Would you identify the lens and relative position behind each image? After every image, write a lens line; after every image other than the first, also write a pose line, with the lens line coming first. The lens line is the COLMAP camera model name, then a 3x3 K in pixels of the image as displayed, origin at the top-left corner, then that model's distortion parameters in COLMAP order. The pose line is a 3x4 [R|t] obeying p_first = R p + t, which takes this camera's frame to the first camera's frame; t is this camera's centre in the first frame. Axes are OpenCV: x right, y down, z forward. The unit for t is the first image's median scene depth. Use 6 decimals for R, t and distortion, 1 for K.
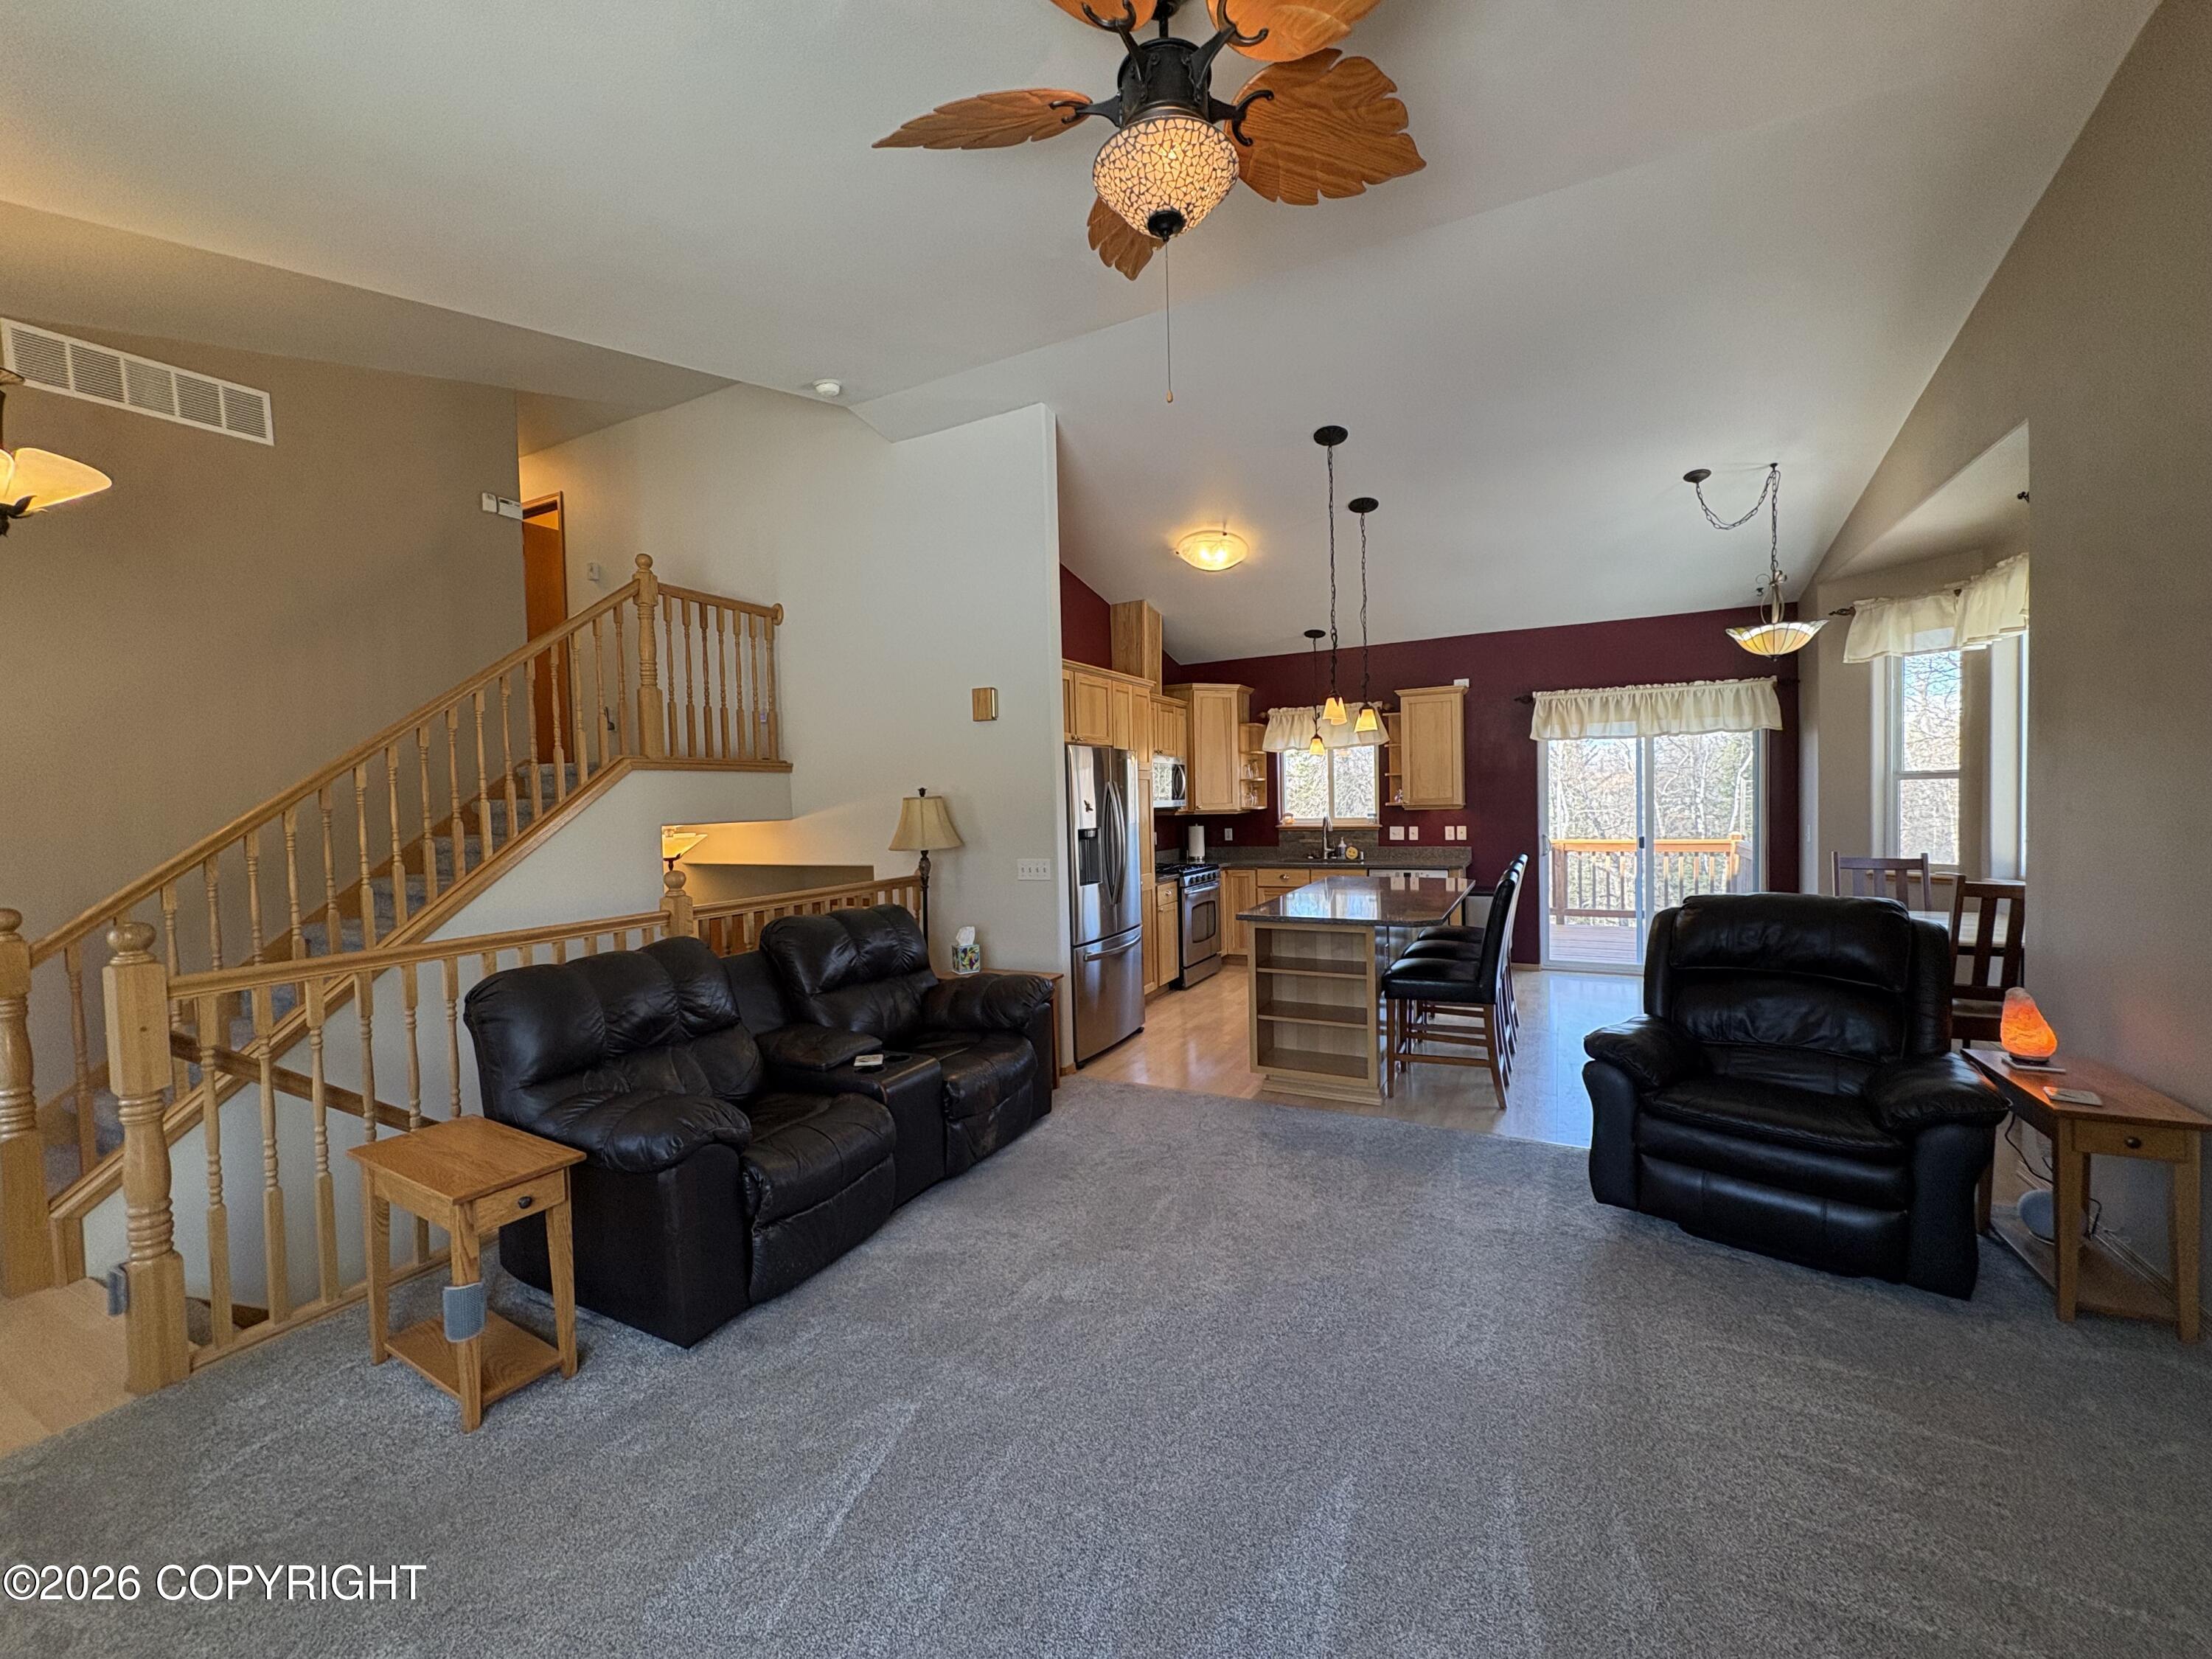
lens RADIAL K [[880.9, 0, 1104.9], [0, 880.9, 827.9], [0, 0, 1]] dist [0.000137, -0.000073]
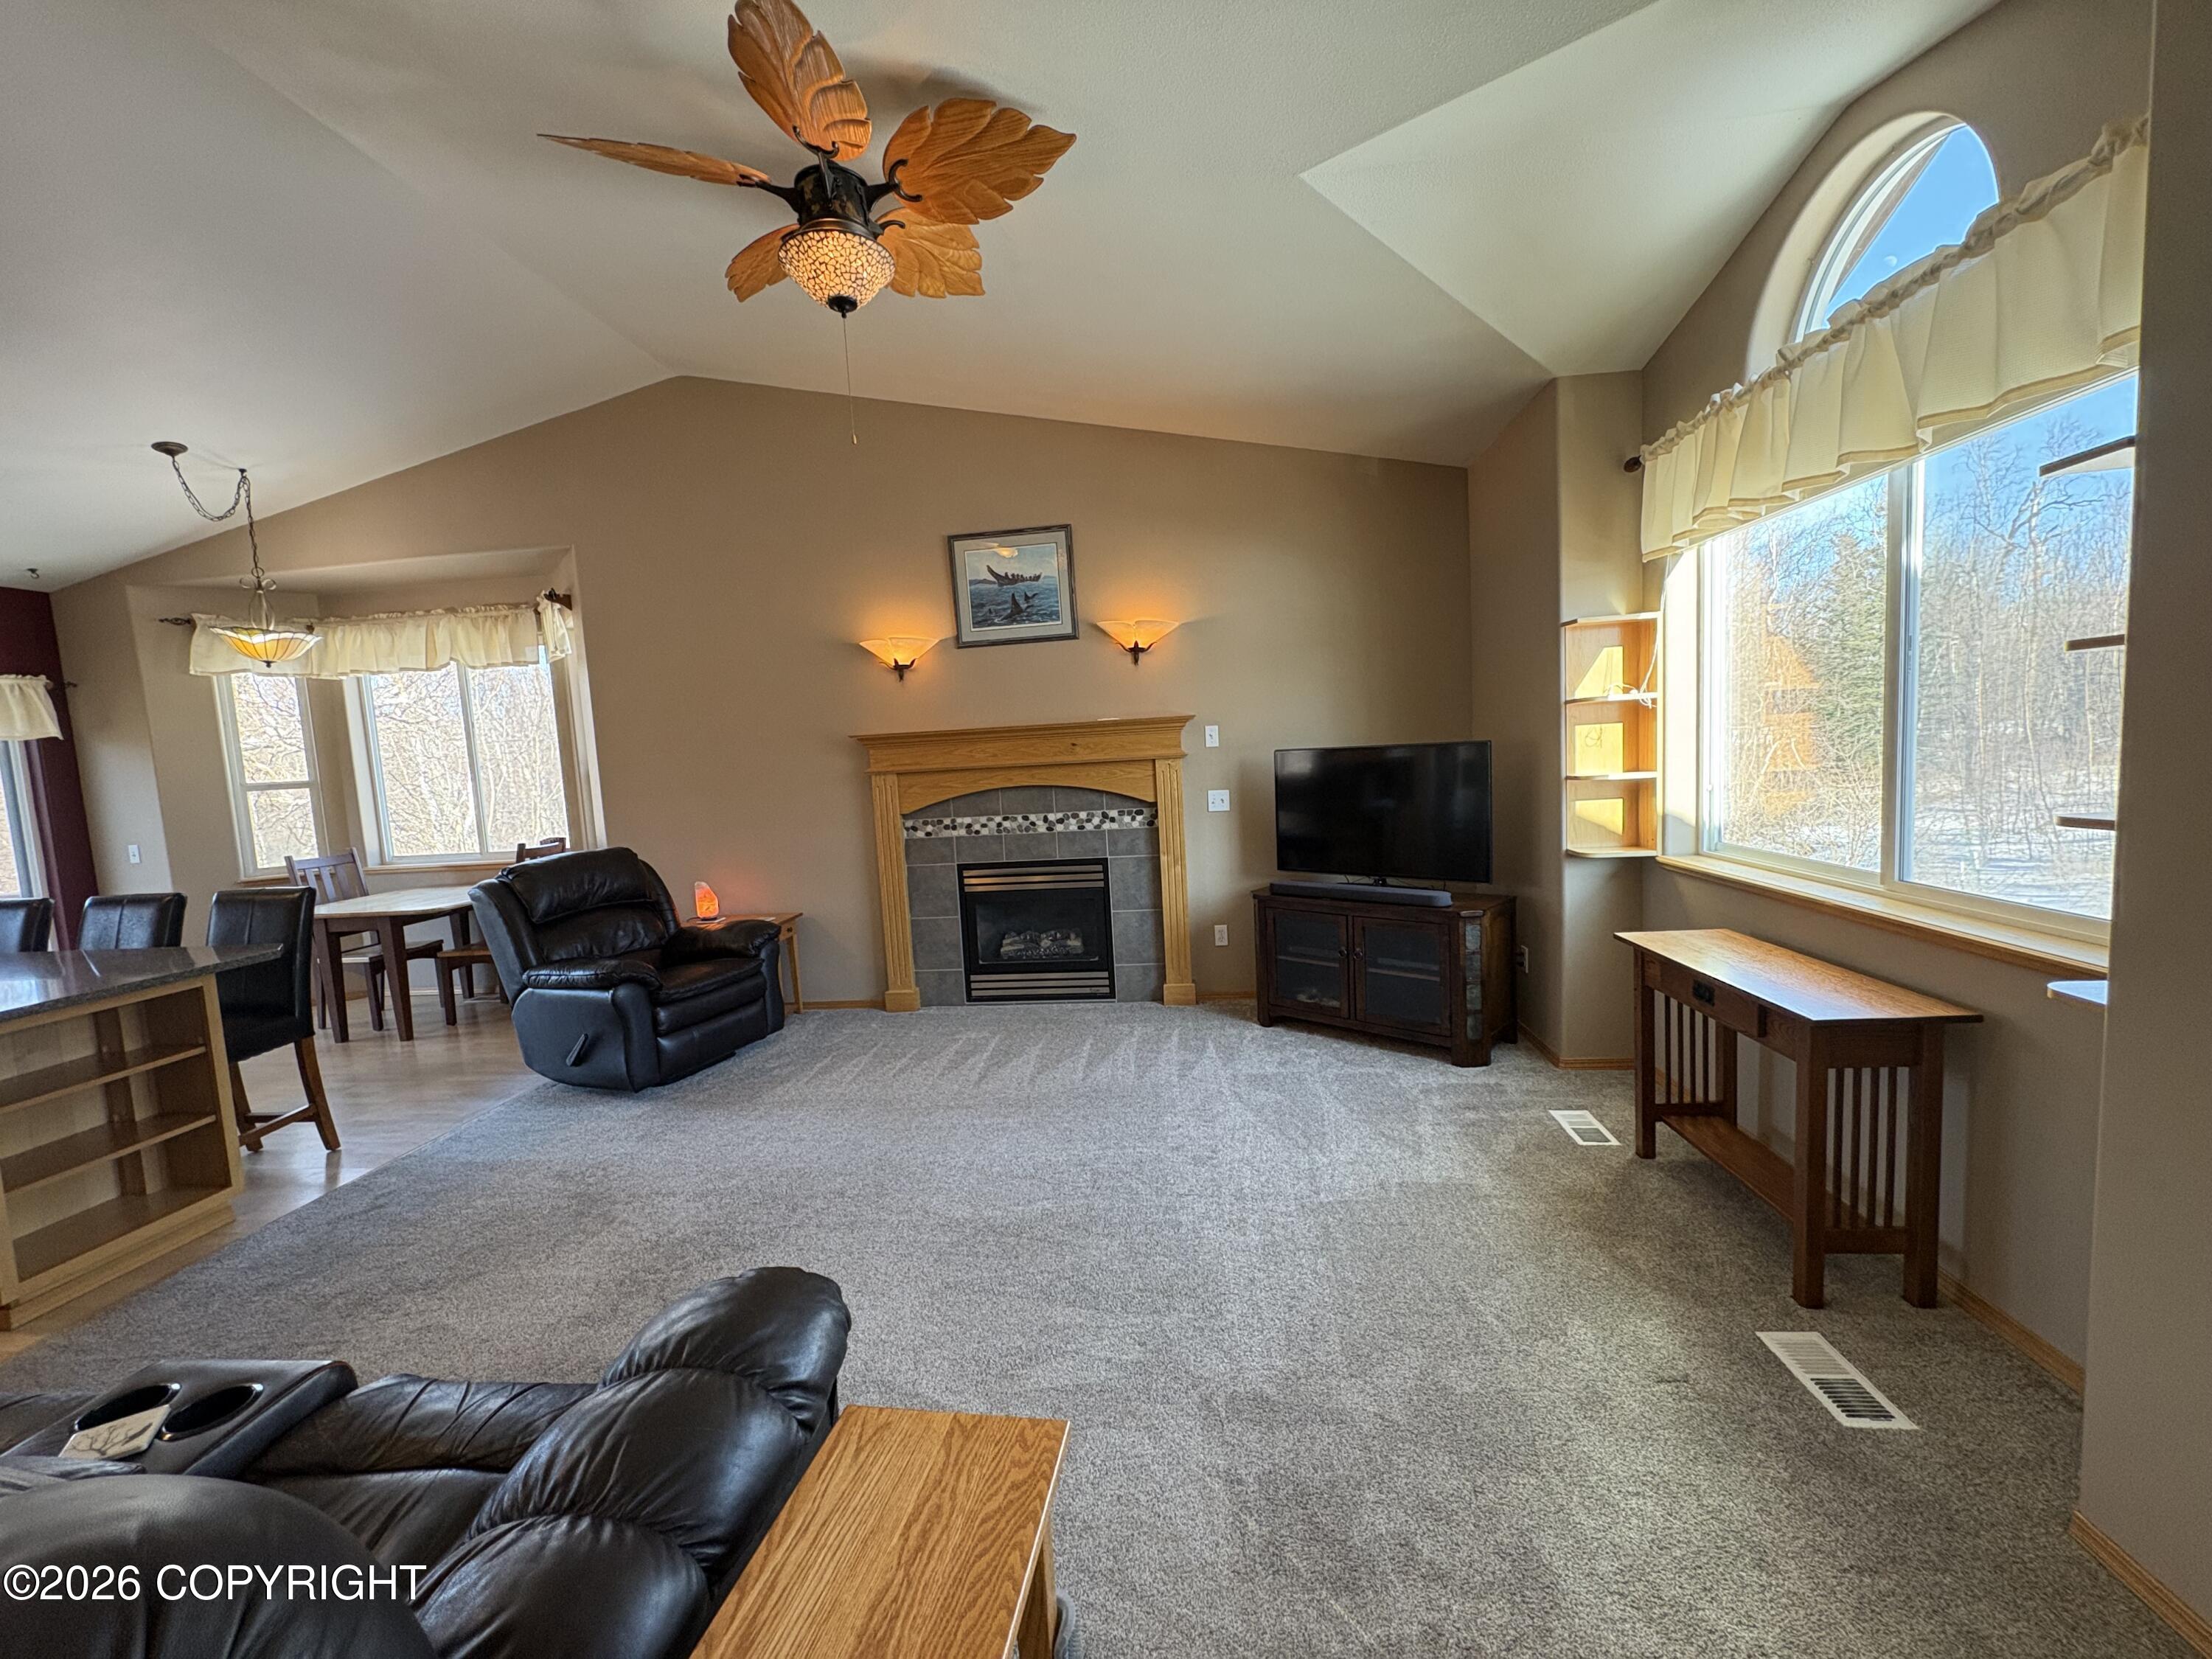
lens RADIAL K [[880.9, 0, 1115.4], [0, 880.9, 826.0], [0, 0, 1]] dist [0.000137, -0.000073]
pose [[-0.364892, -0.035293, 0.930381, -0.350738], [0.095624, 0.992576, 0.075155, 0.005217], [-0.926126, 0.116390, -0.358808, 0.313019]]
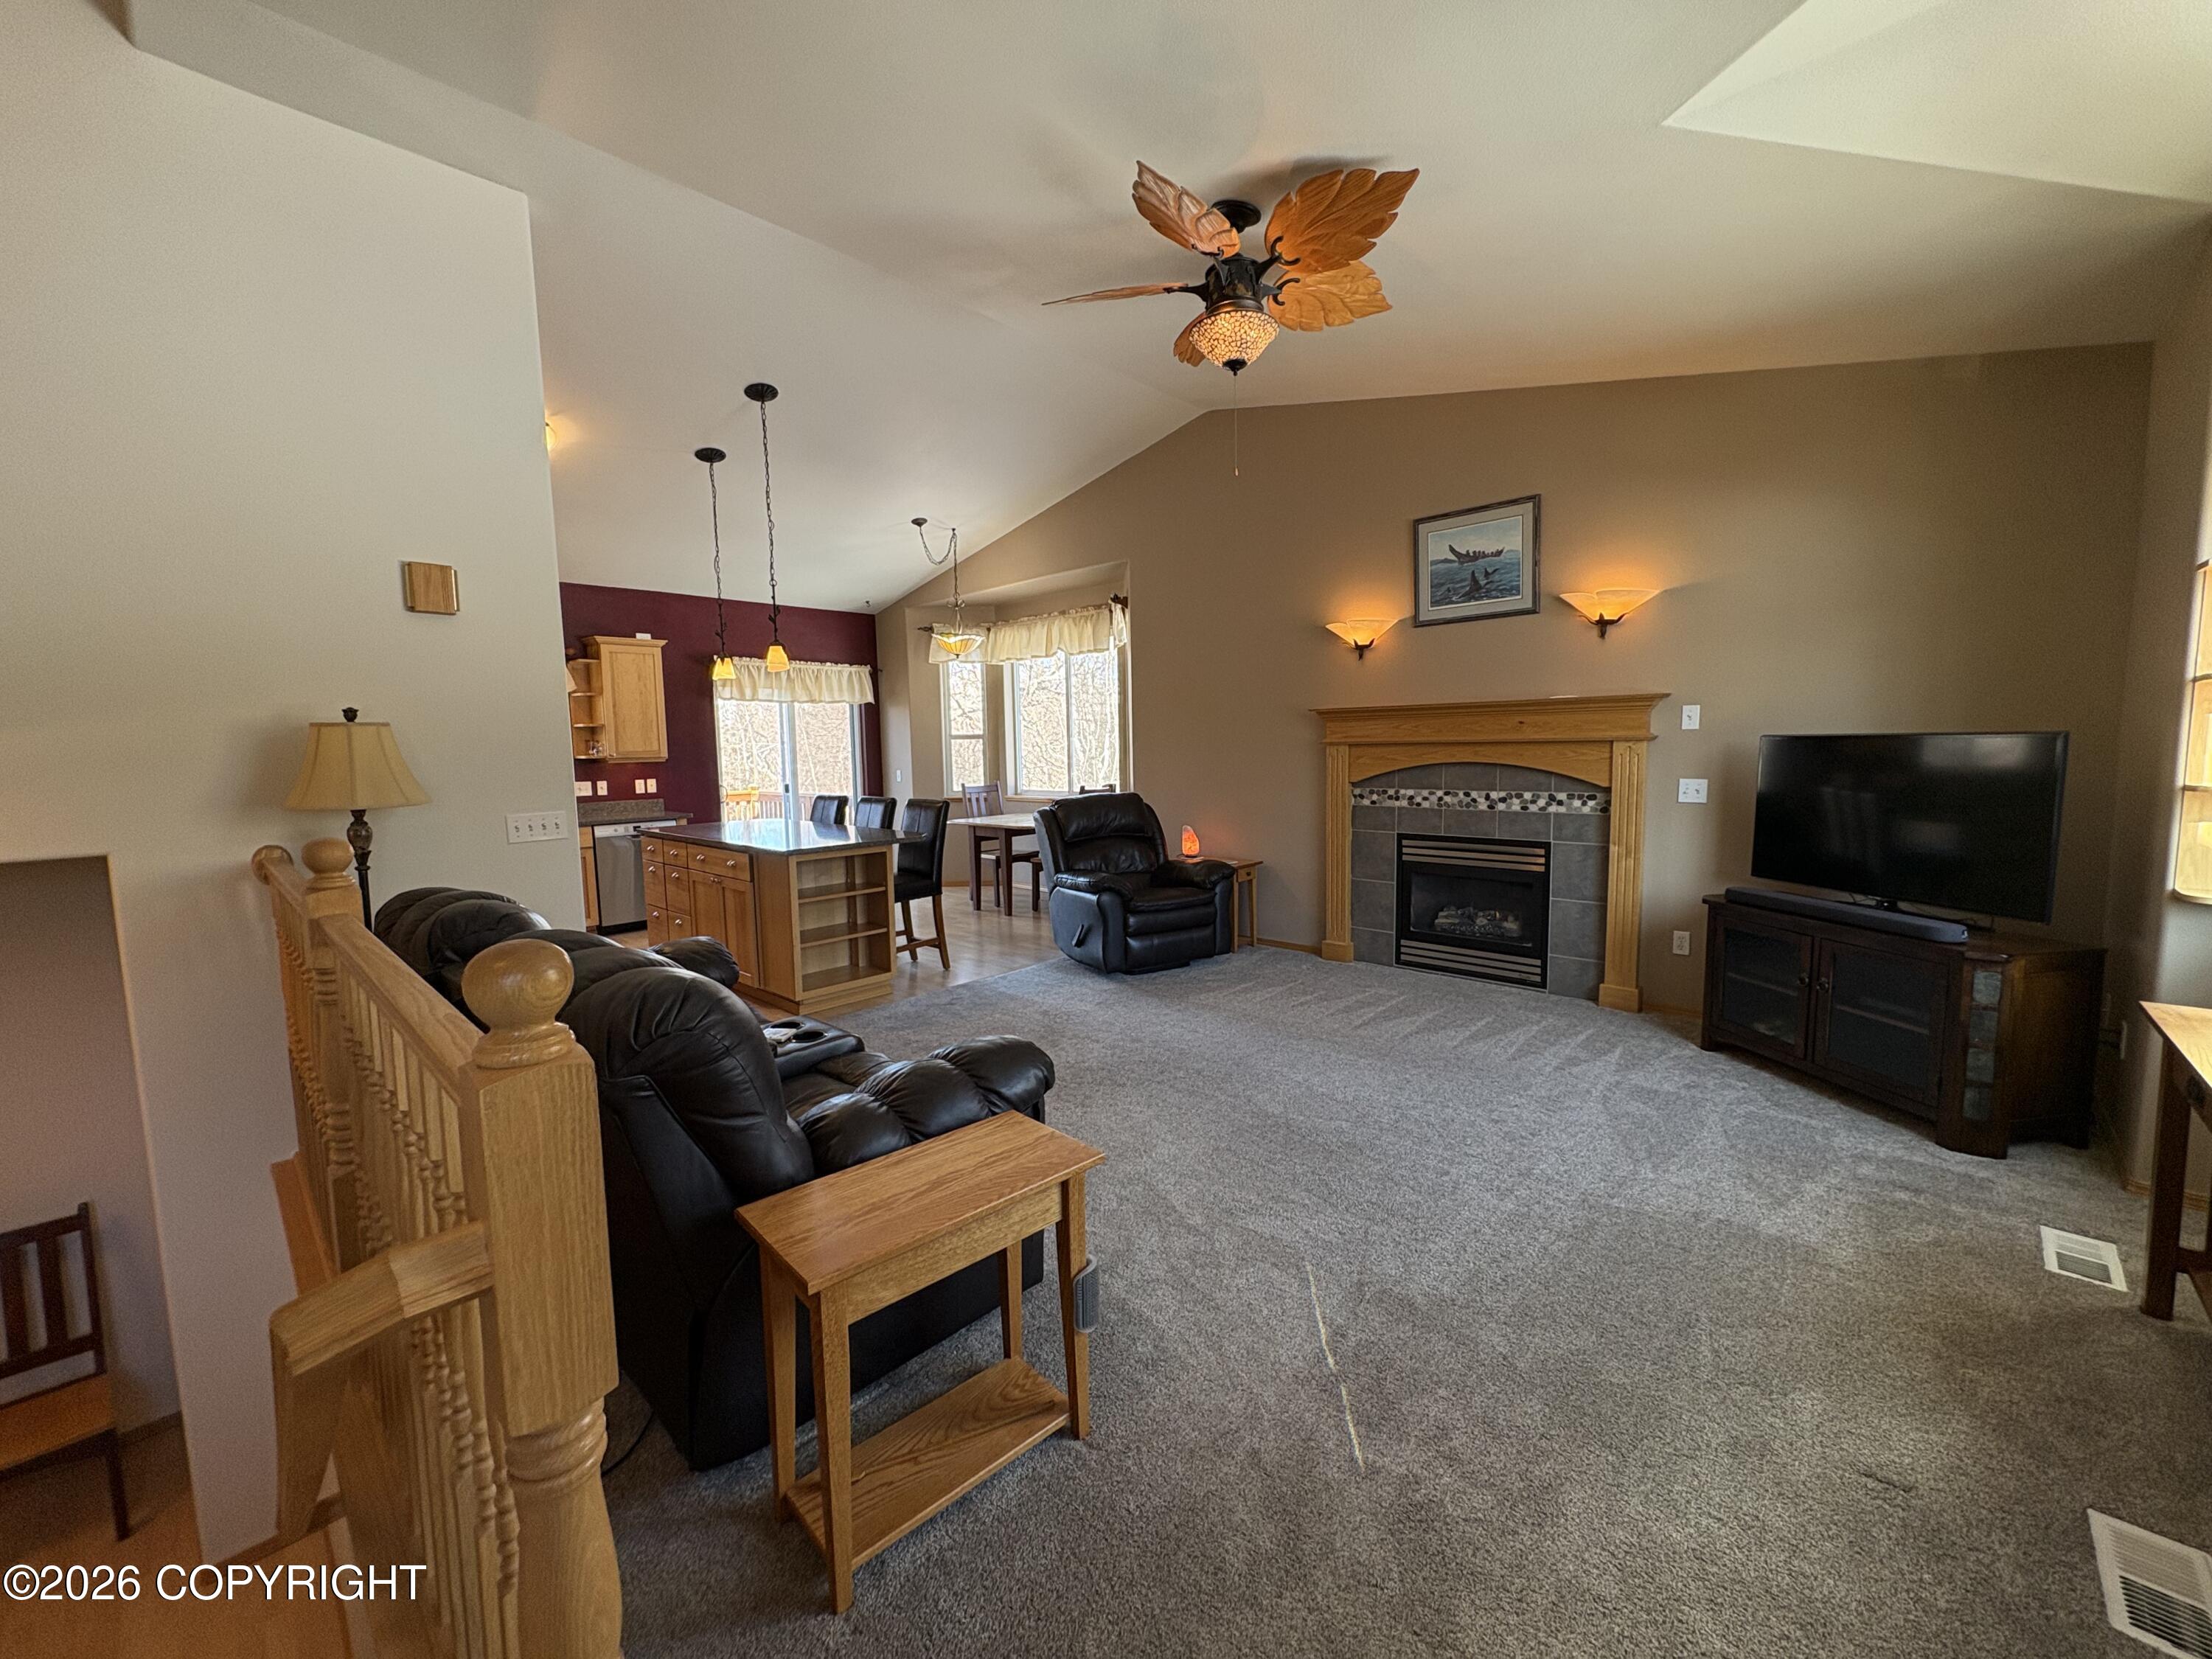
lens RADIAL K [[880.9, 0, 1106.9], [0, 880.9, 825.4], [0, 0, 1]] dist [0.000137, -0.000073]
pose [[0.277663, -0.067813, 0.958282, -0.430404], [0.044066, 0.997355, 0.057810, 0.015607], [-0.959667, 0.026176, 0.279917, 0.210154]]
